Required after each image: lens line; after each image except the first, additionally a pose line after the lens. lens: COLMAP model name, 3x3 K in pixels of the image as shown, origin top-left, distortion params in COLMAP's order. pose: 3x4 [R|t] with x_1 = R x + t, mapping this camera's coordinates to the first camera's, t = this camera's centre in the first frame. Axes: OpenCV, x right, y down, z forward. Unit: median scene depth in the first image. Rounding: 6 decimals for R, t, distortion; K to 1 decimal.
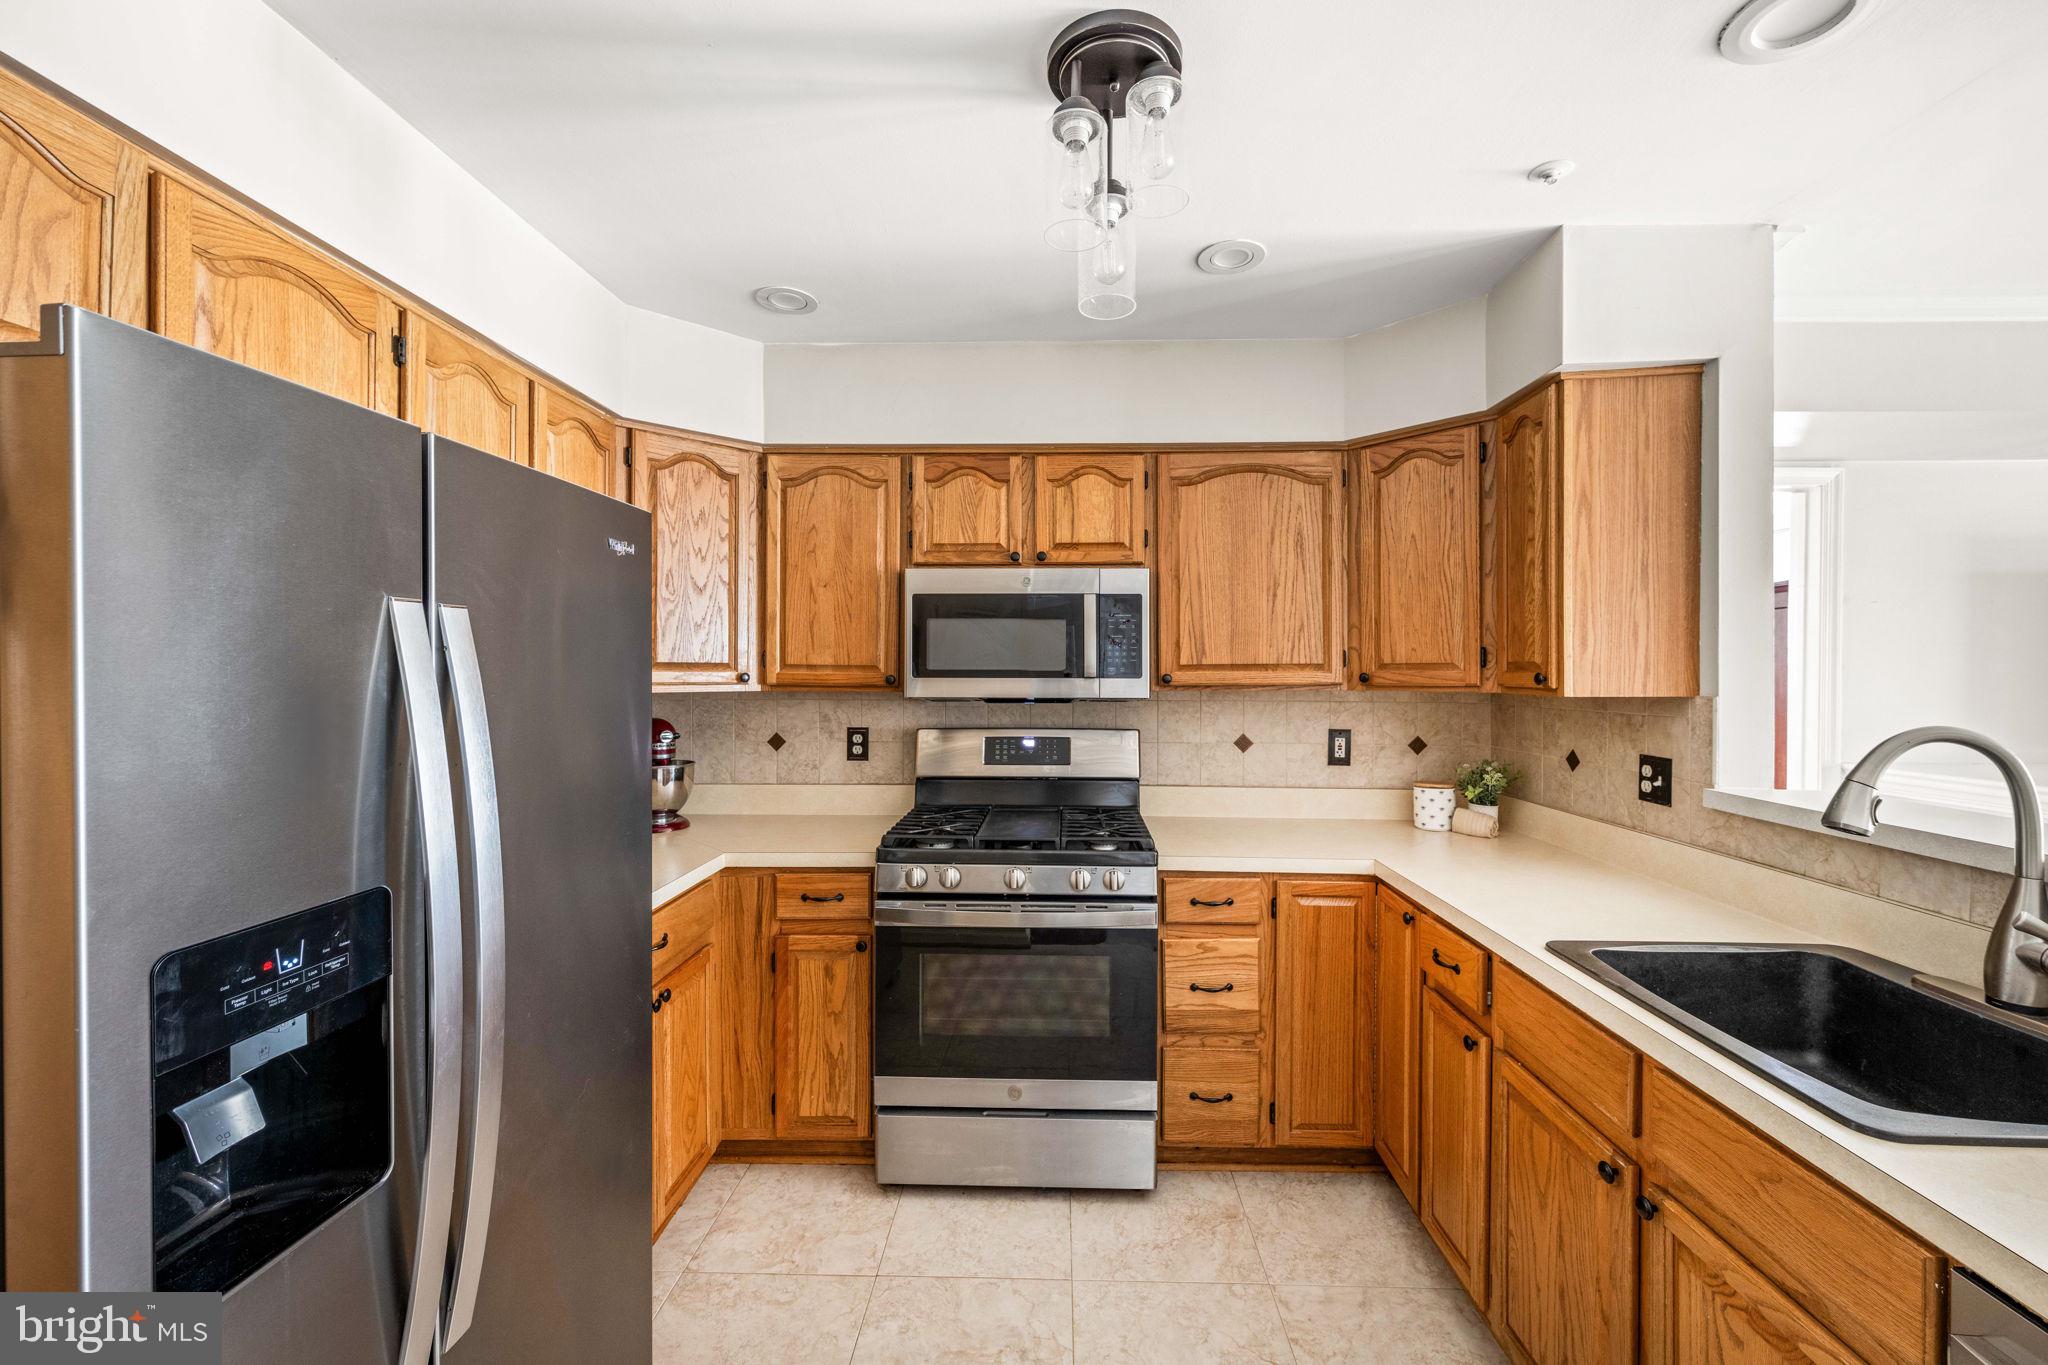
lens RADIAL K [[813.7, 0, 1043.0], [0, 813.7, 673.5], [0, 0, 1]] dist [0.001686, 0.000133]
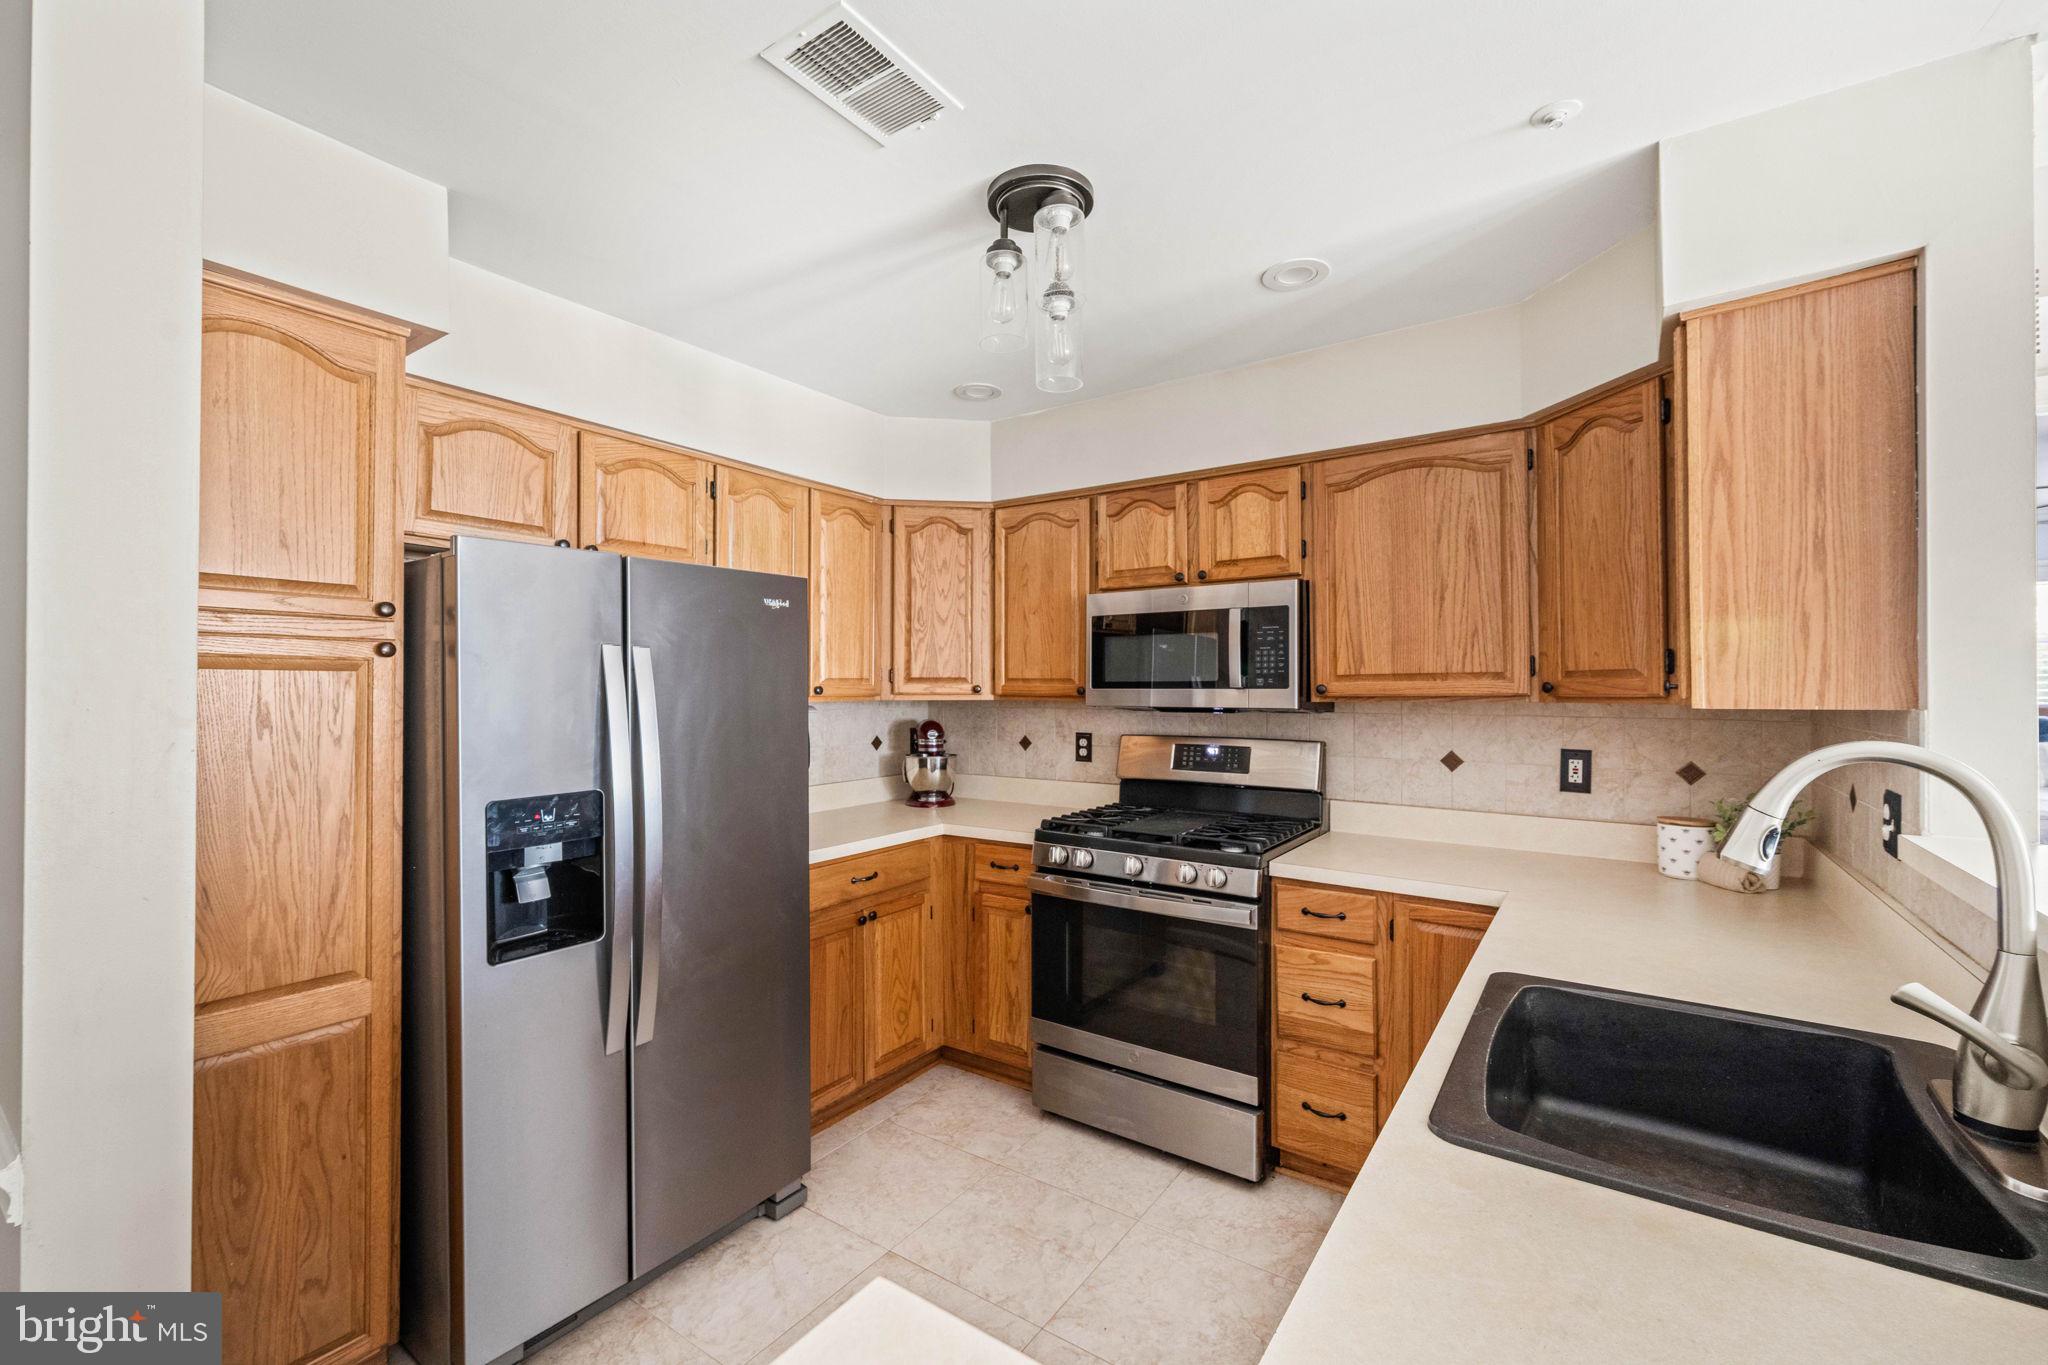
lens RADIAL K [[852.0, 0, 1034.1], [0, 852.0, 684.1], [0, 0, 1]] dist [0.000710, -0.000278]
pose [[0.837272, -0.005280, -0.546761, 0.440492], [0.001500, 0.999972, -0.007360, 0.007472], [0.546784, 0.005343, 0.837256, -0.056801]]
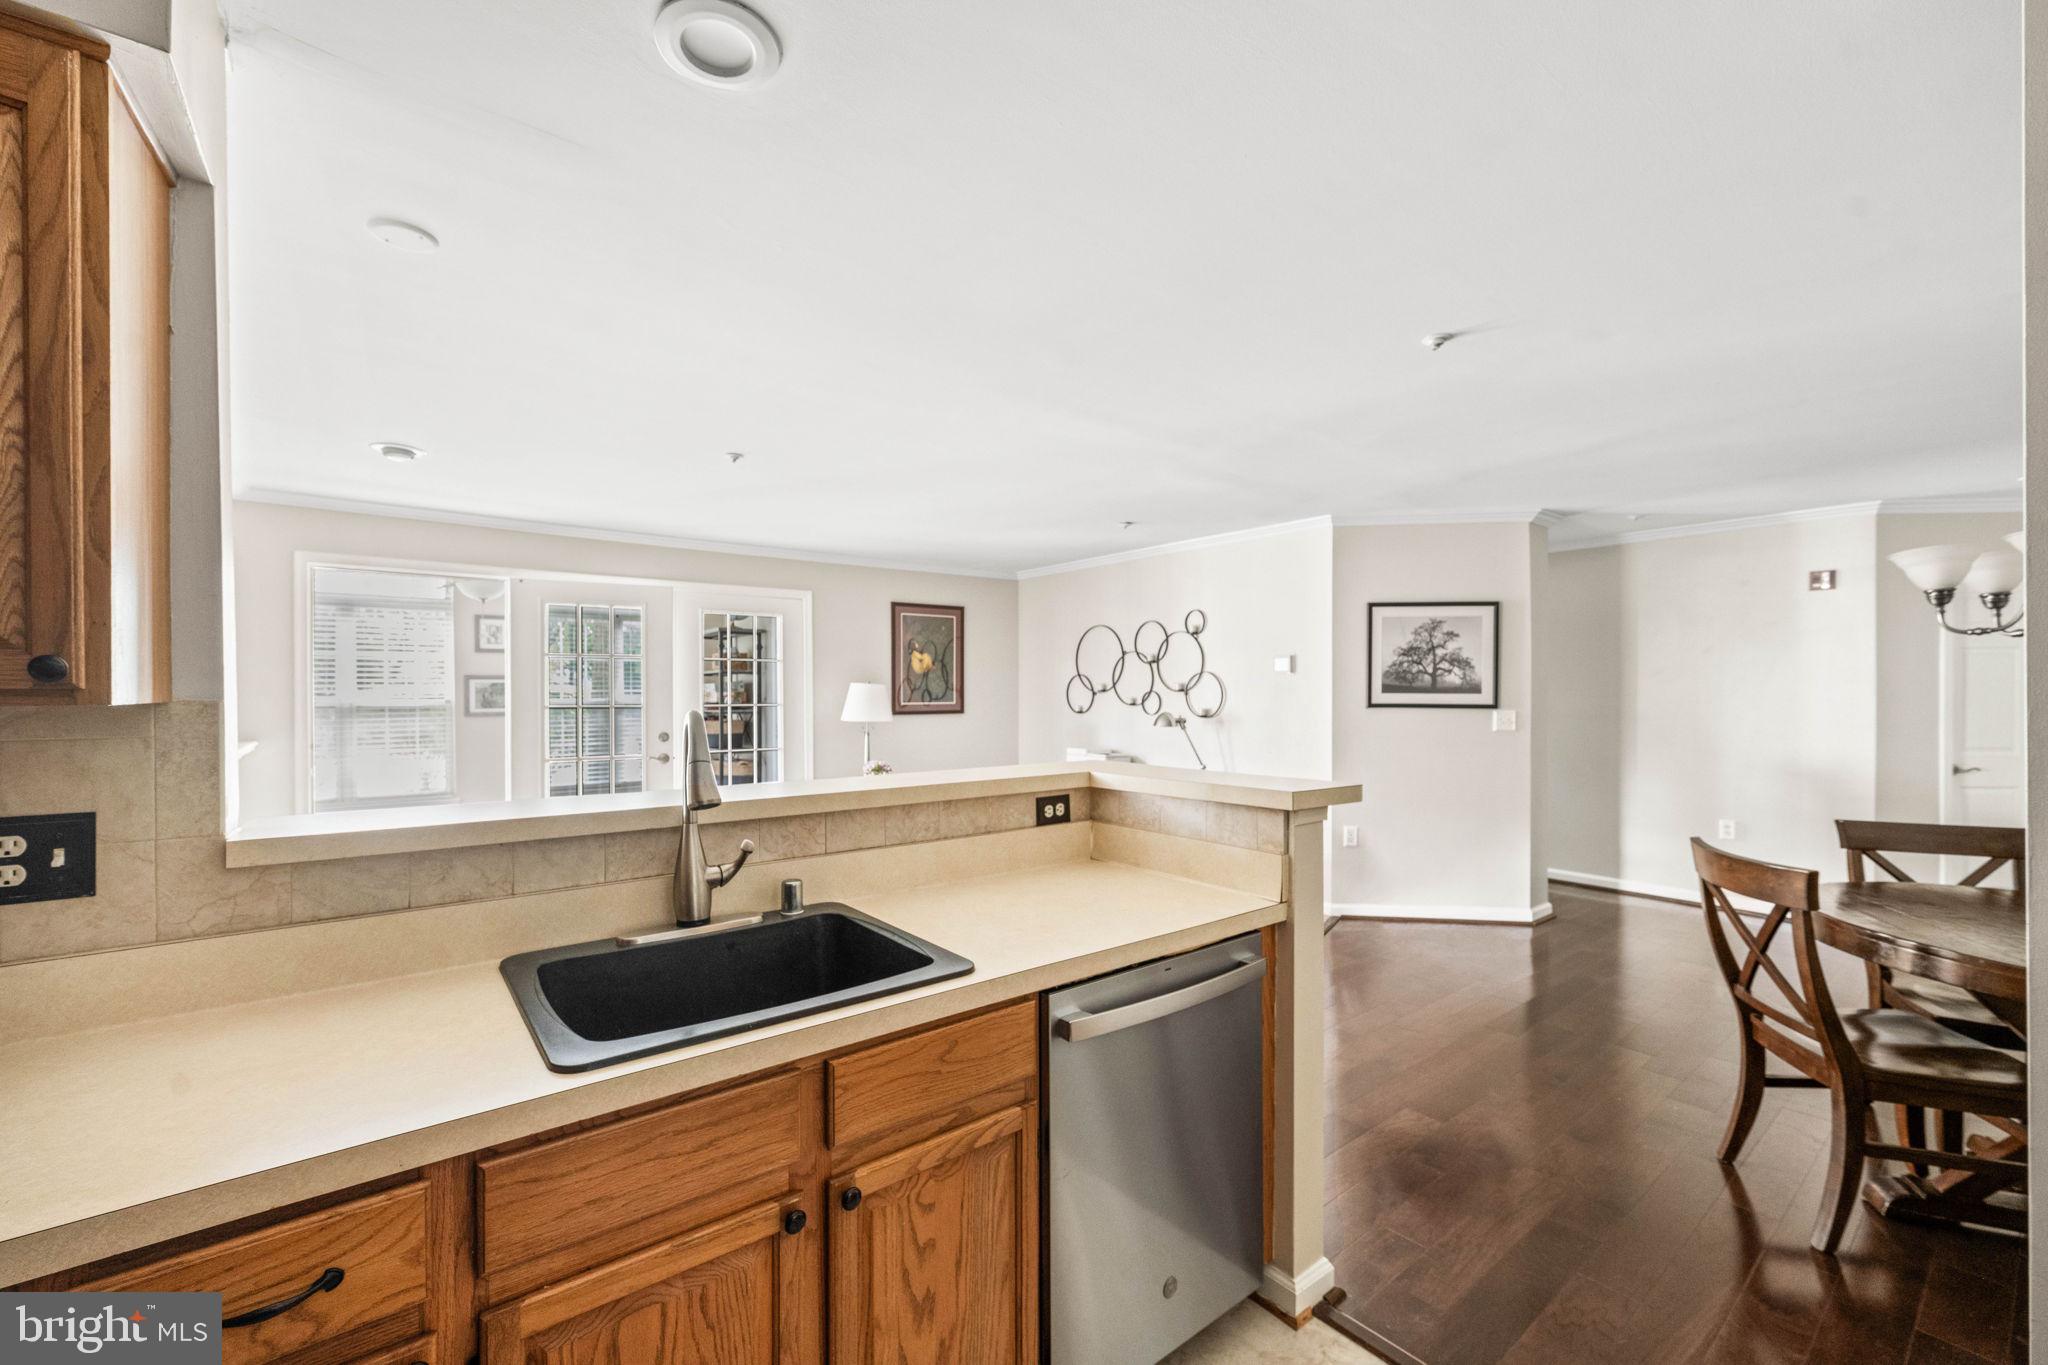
lens RADIAL K [[836.5, 0, 1018.2], [0, 836.5, 685.0], [0, 0, 1]] dist [0.001777, 0.000042]
pose [[-0.633200, 0.003292, 0.773981, -0.087517], [0.004650, 0.999989, -0.000449, 0.014533], [-0.773974, 0.003314, -0.633209, 0.709878]]
